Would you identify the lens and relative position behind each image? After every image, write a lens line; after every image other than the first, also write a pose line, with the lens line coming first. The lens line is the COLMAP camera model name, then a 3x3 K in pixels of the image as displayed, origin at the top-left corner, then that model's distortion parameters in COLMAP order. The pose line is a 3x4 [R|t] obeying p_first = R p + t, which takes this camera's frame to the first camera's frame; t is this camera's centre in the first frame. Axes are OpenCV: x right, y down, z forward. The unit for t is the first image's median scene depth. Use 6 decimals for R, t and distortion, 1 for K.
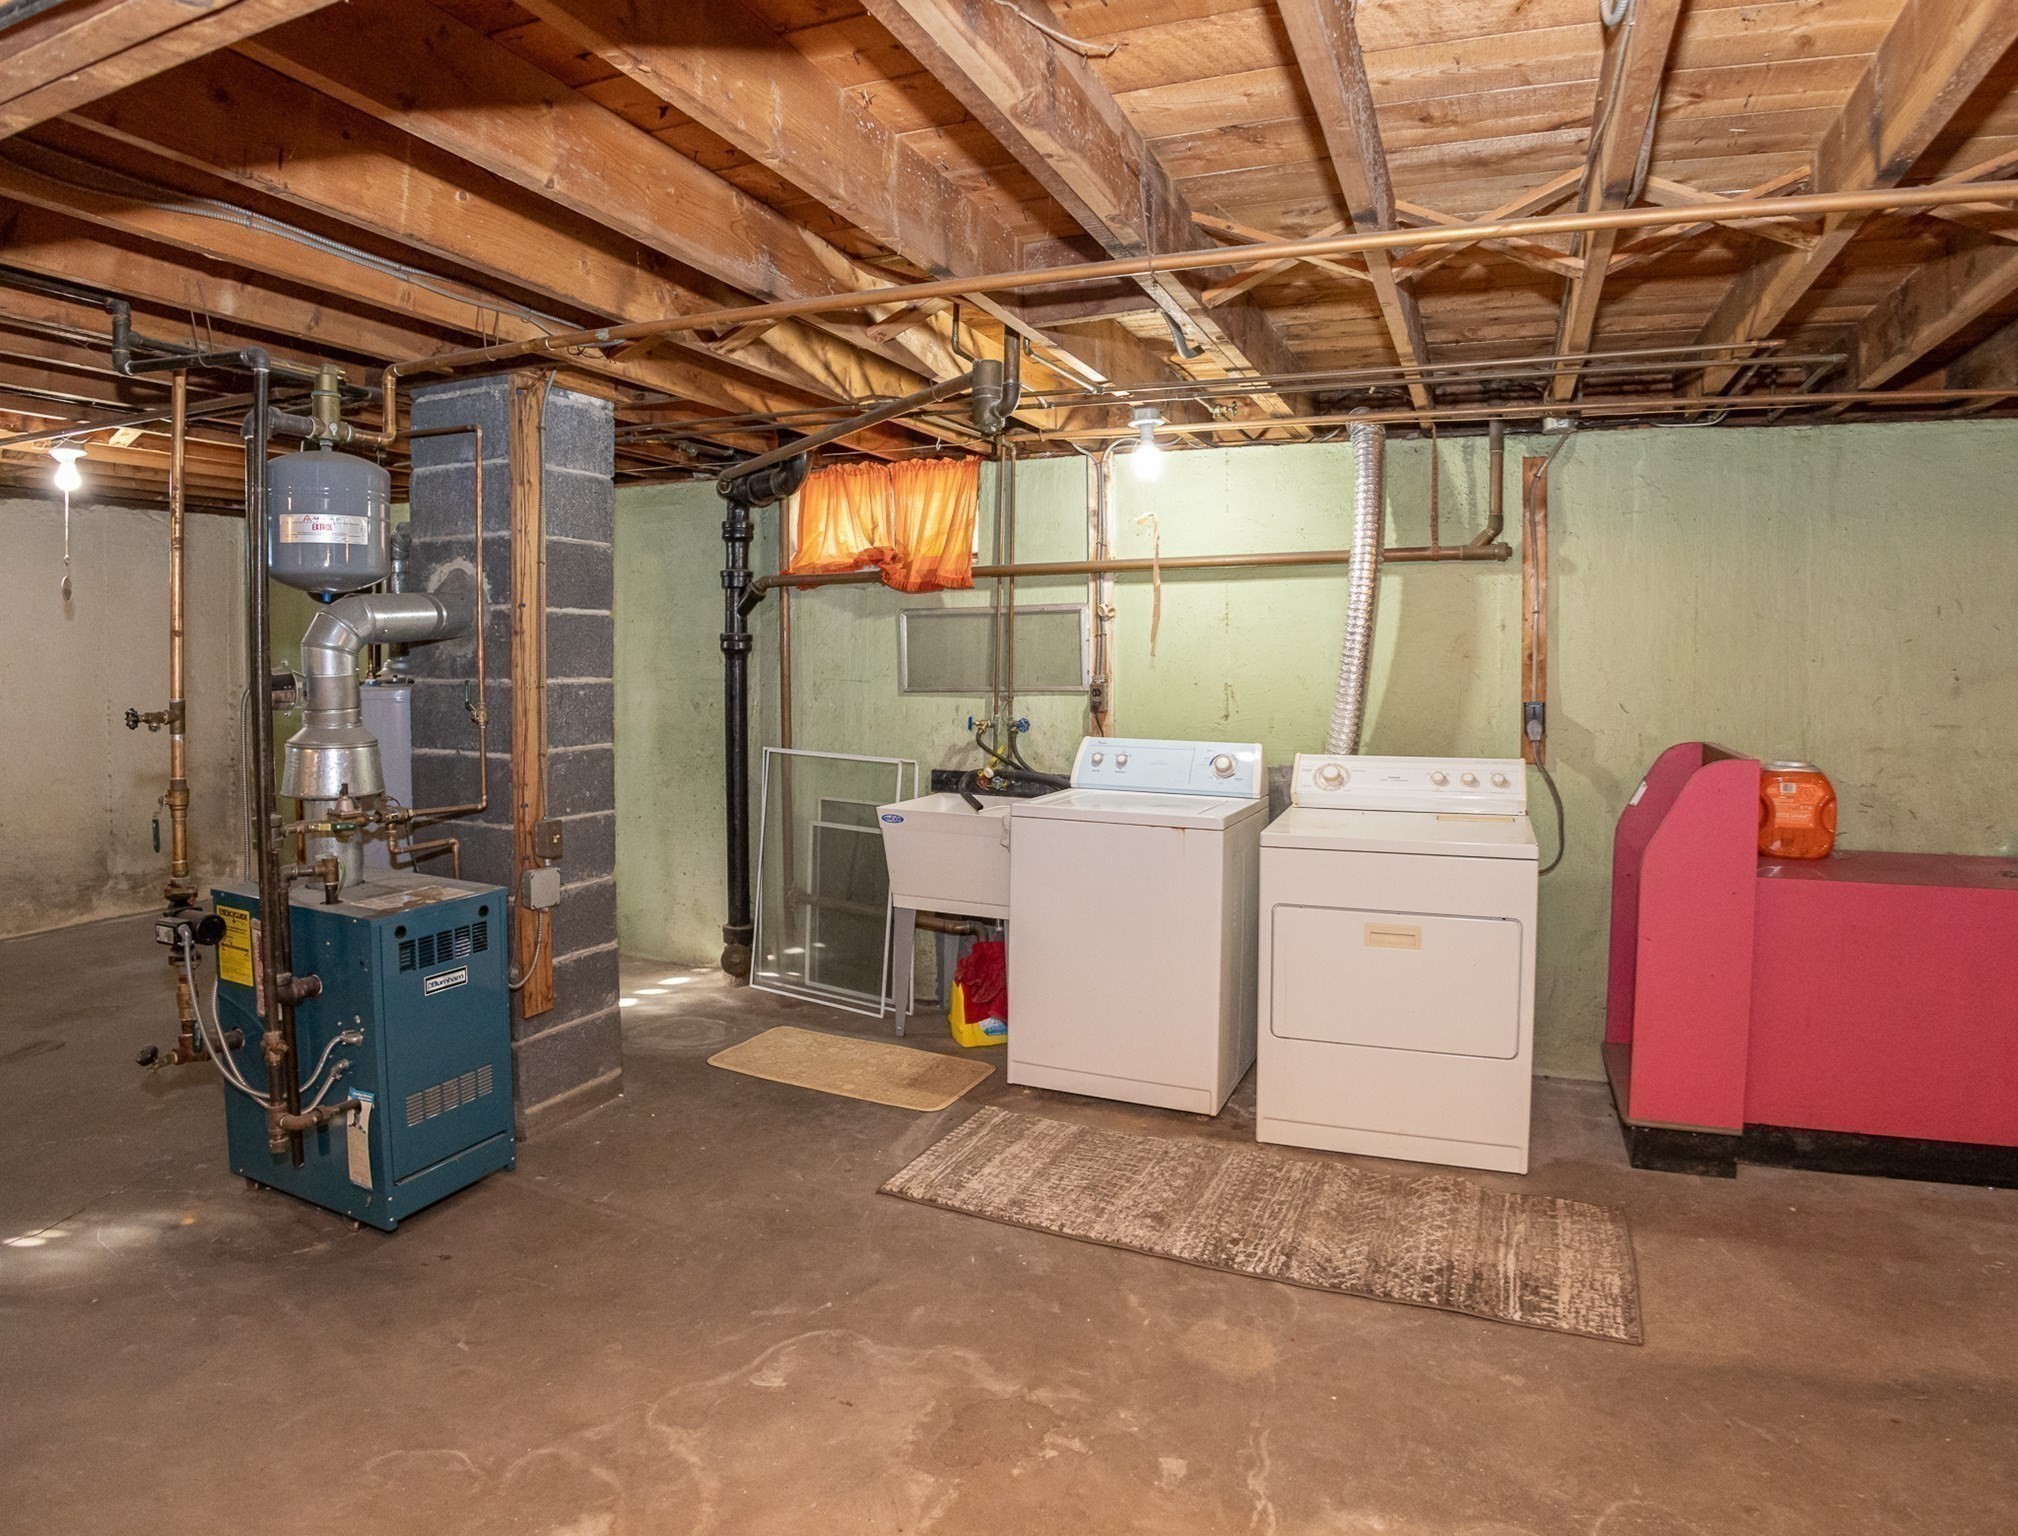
lens RADIAL K [[1121.6, 0, 1058.7], [0, 1121.6, 688.7], [0, 0, 1]] dist [-0.082881, 0.000968]
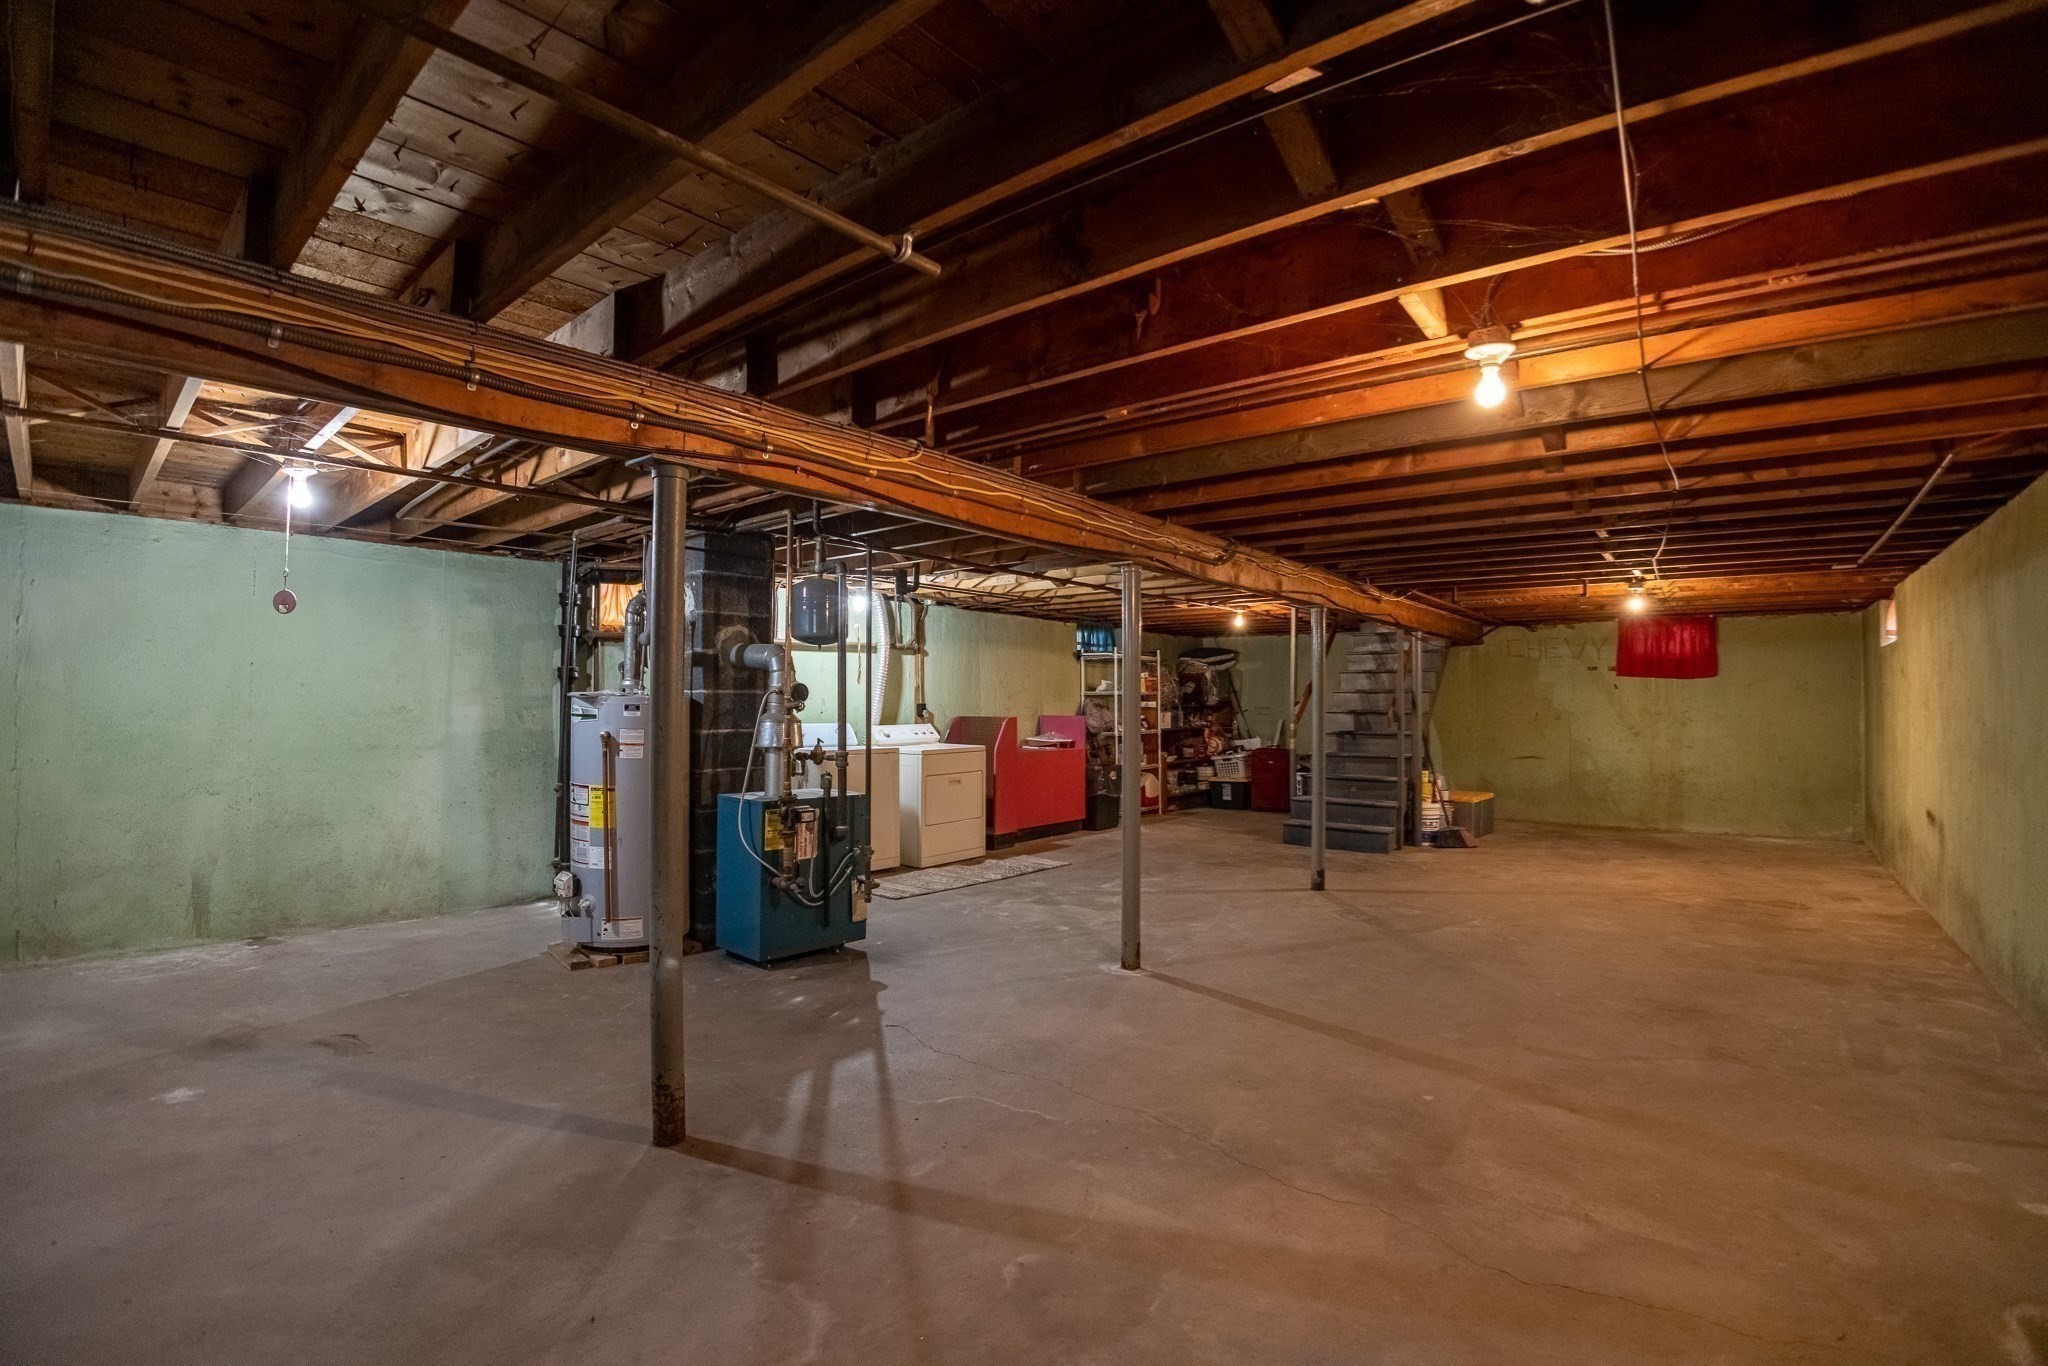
lens RADIAL K [[923.1, 0, 1024.0], [0, 923.1, 683.0], [0, 0, 1]] dist [-0.092326, 0.013460]
pose [[0.319339, 0.017395, 0.947481, -1.619691], [0.030762, 0.999114, -0.028710, 0.034076], [-0.947141, 0.038314, 0.318521, 0.048189]]
